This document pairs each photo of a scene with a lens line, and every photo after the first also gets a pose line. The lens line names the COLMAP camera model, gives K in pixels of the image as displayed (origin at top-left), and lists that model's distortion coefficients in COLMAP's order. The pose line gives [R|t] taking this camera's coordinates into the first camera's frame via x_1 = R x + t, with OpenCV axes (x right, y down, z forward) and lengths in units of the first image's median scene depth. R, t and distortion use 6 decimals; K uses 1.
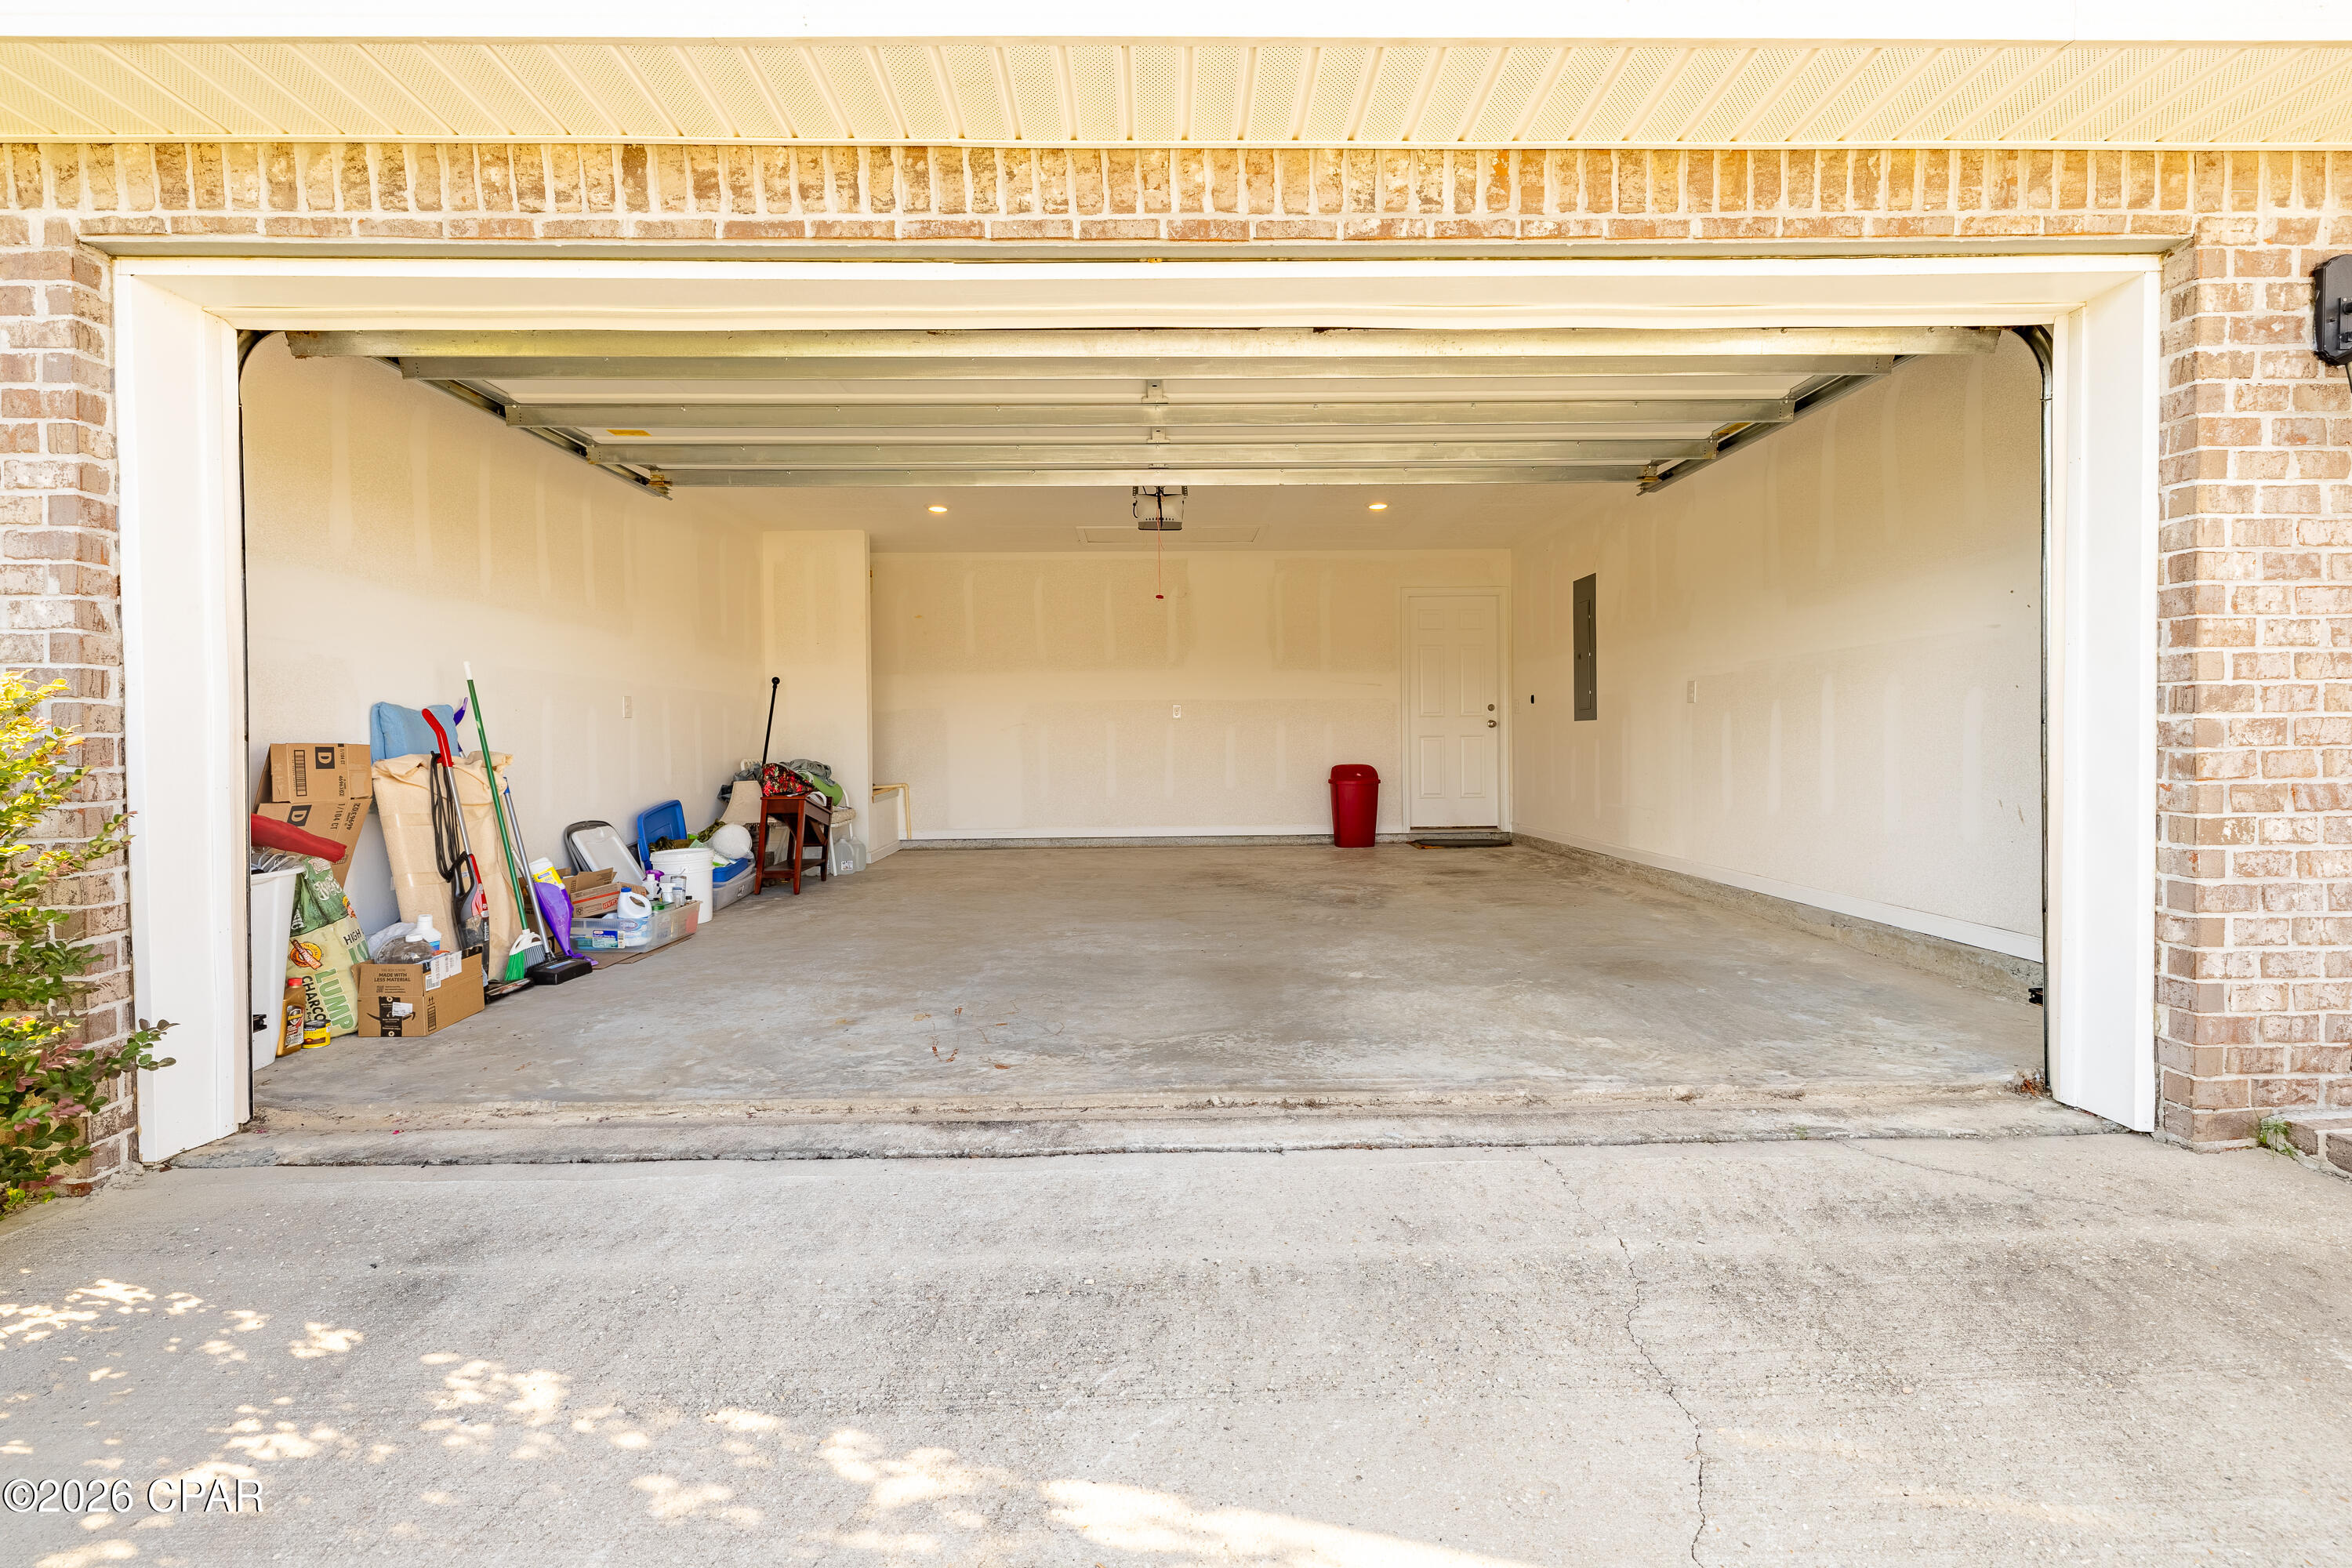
lens RADIAL K [[973.8, 0, 1179.2], [0, 973.8, 758.9], [0, 0, 1]] dist [-0.001951, 0.000334]
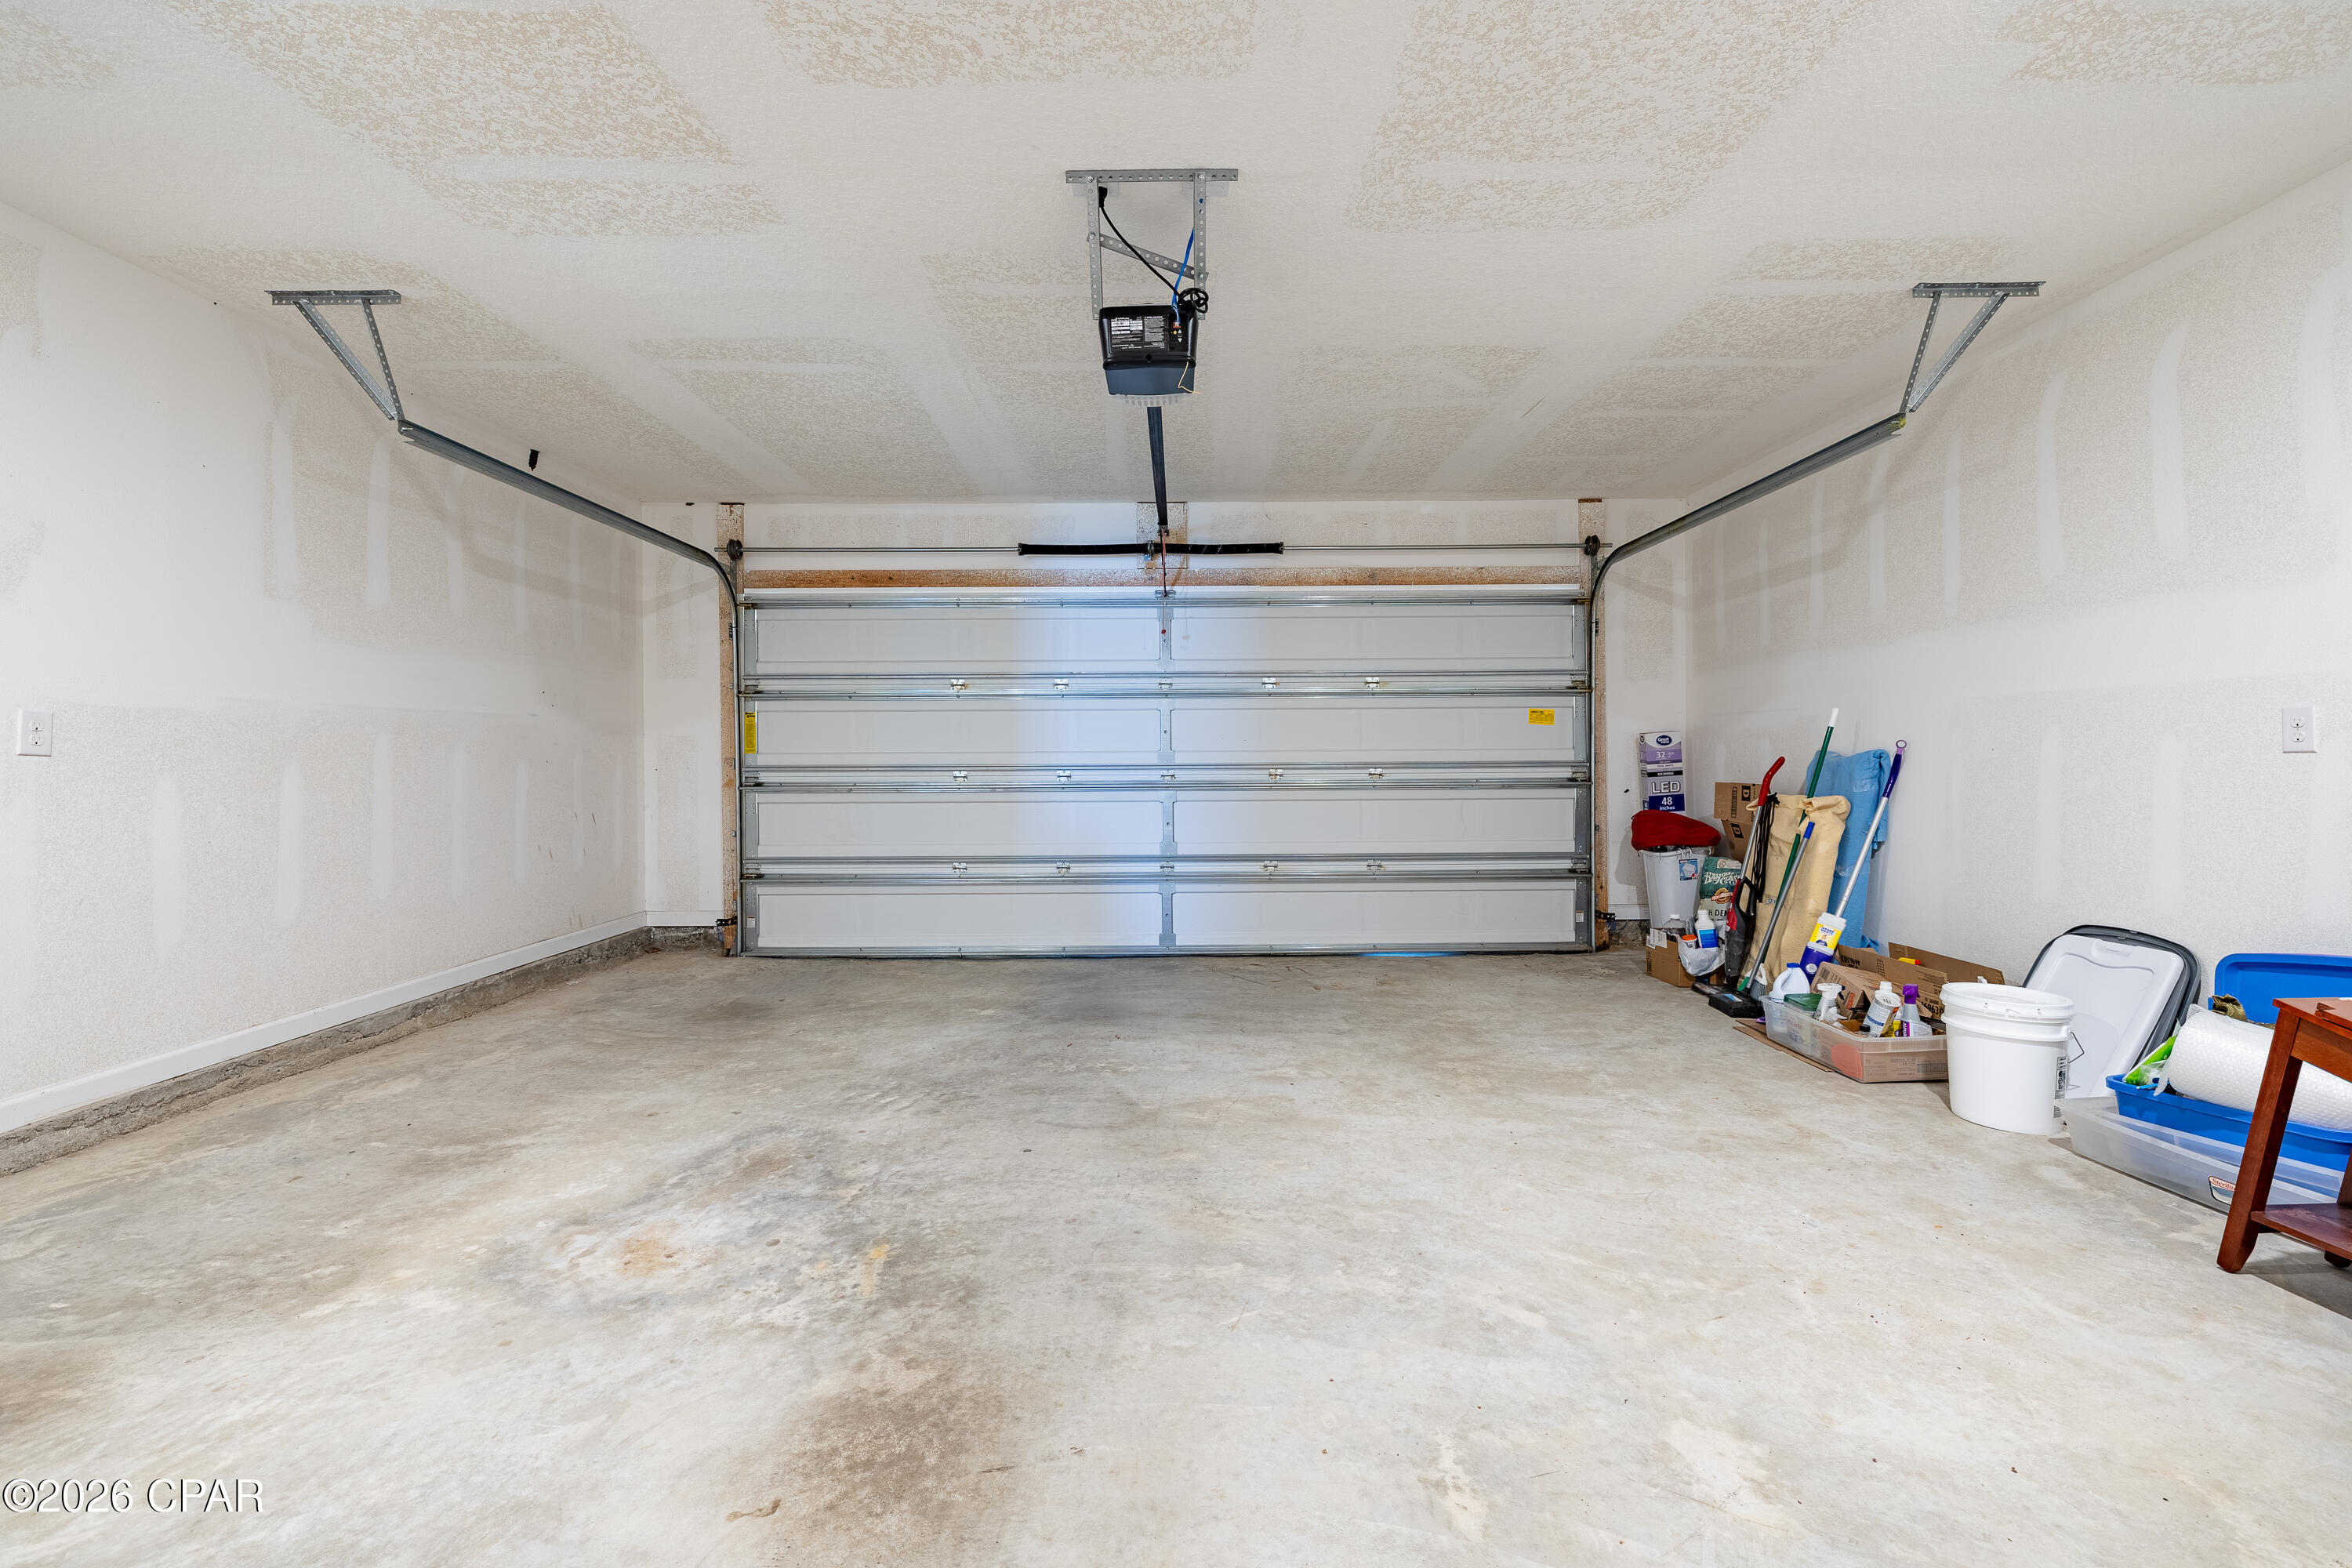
lens RADIAL K [[973.8, 0, 1179.2], [0, 973.8, 758.9], [0, 0, 1]] dist [-0.001951, 0.000334]
pose [[-0.999585, 0.016858, 0.023372, -0.259468], [0.017157, 0.999773, 0.012653, -0.292945], [-0.023154, 0.013049, -0.999647, 8.494309]]
